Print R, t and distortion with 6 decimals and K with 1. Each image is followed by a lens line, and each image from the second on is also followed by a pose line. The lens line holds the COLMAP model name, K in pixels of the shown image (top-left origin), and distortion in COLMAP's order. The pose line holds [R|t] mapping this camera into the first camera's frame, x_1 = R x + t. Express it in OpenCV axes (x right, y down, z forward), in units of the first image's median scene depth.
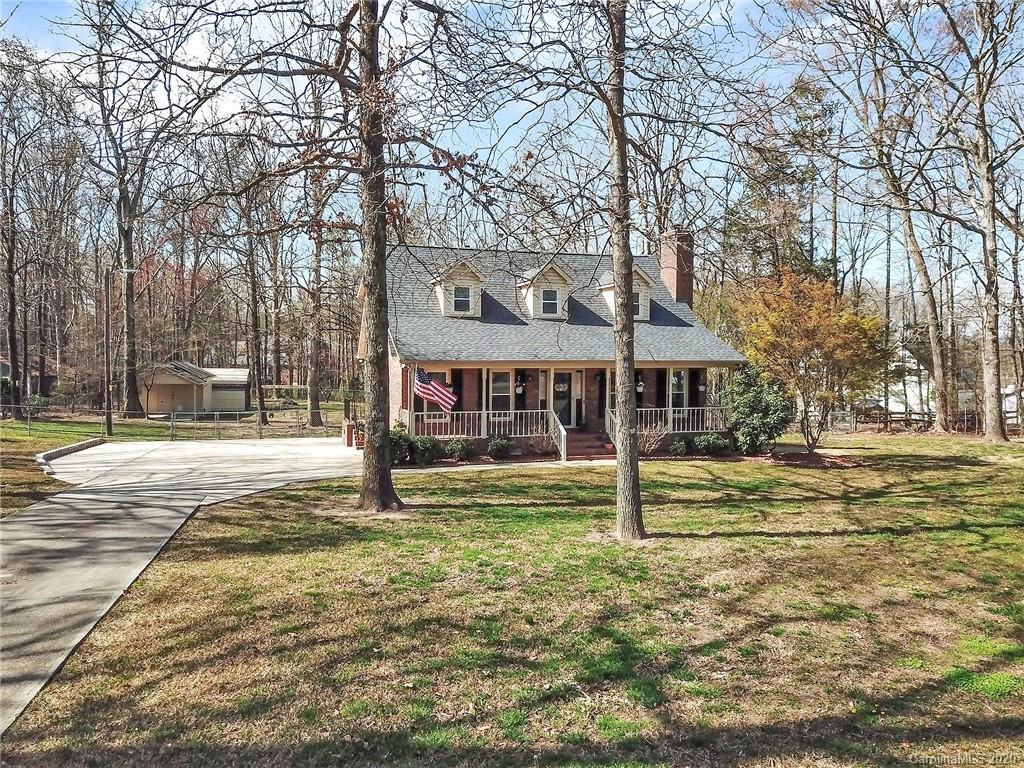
lens RADIAL K [[827.9, 0, 507.8], [0, 827.9, 388.1], [0, 0, 1]] dist [0.000355, -0.013821]
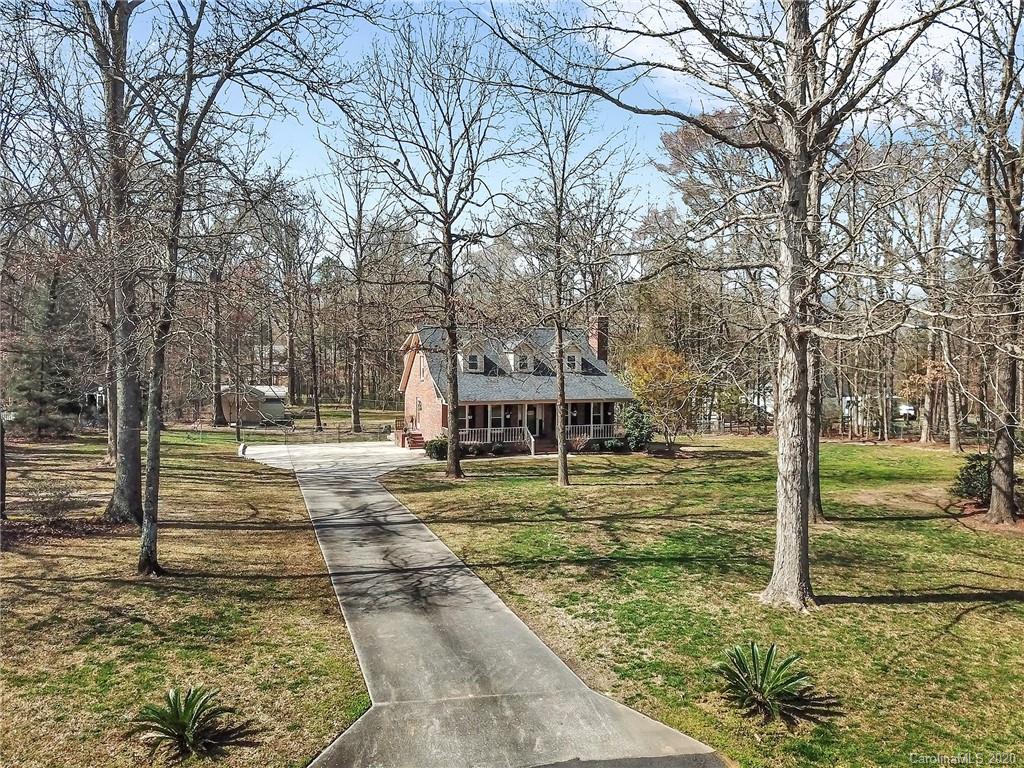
lens RADIAL K [[827.9, 0, 514.8], [0, 827.9, 379.3], [0, 0, 1]] dist [0.000355, -0.013821]
pose [[0.997982, -0.001690, 0.063473, -0.082546], [0.001787, 0.999997, -0.001471, -0.073006], [-0.063471, 0.001582, 0.997982, -0.778271]]
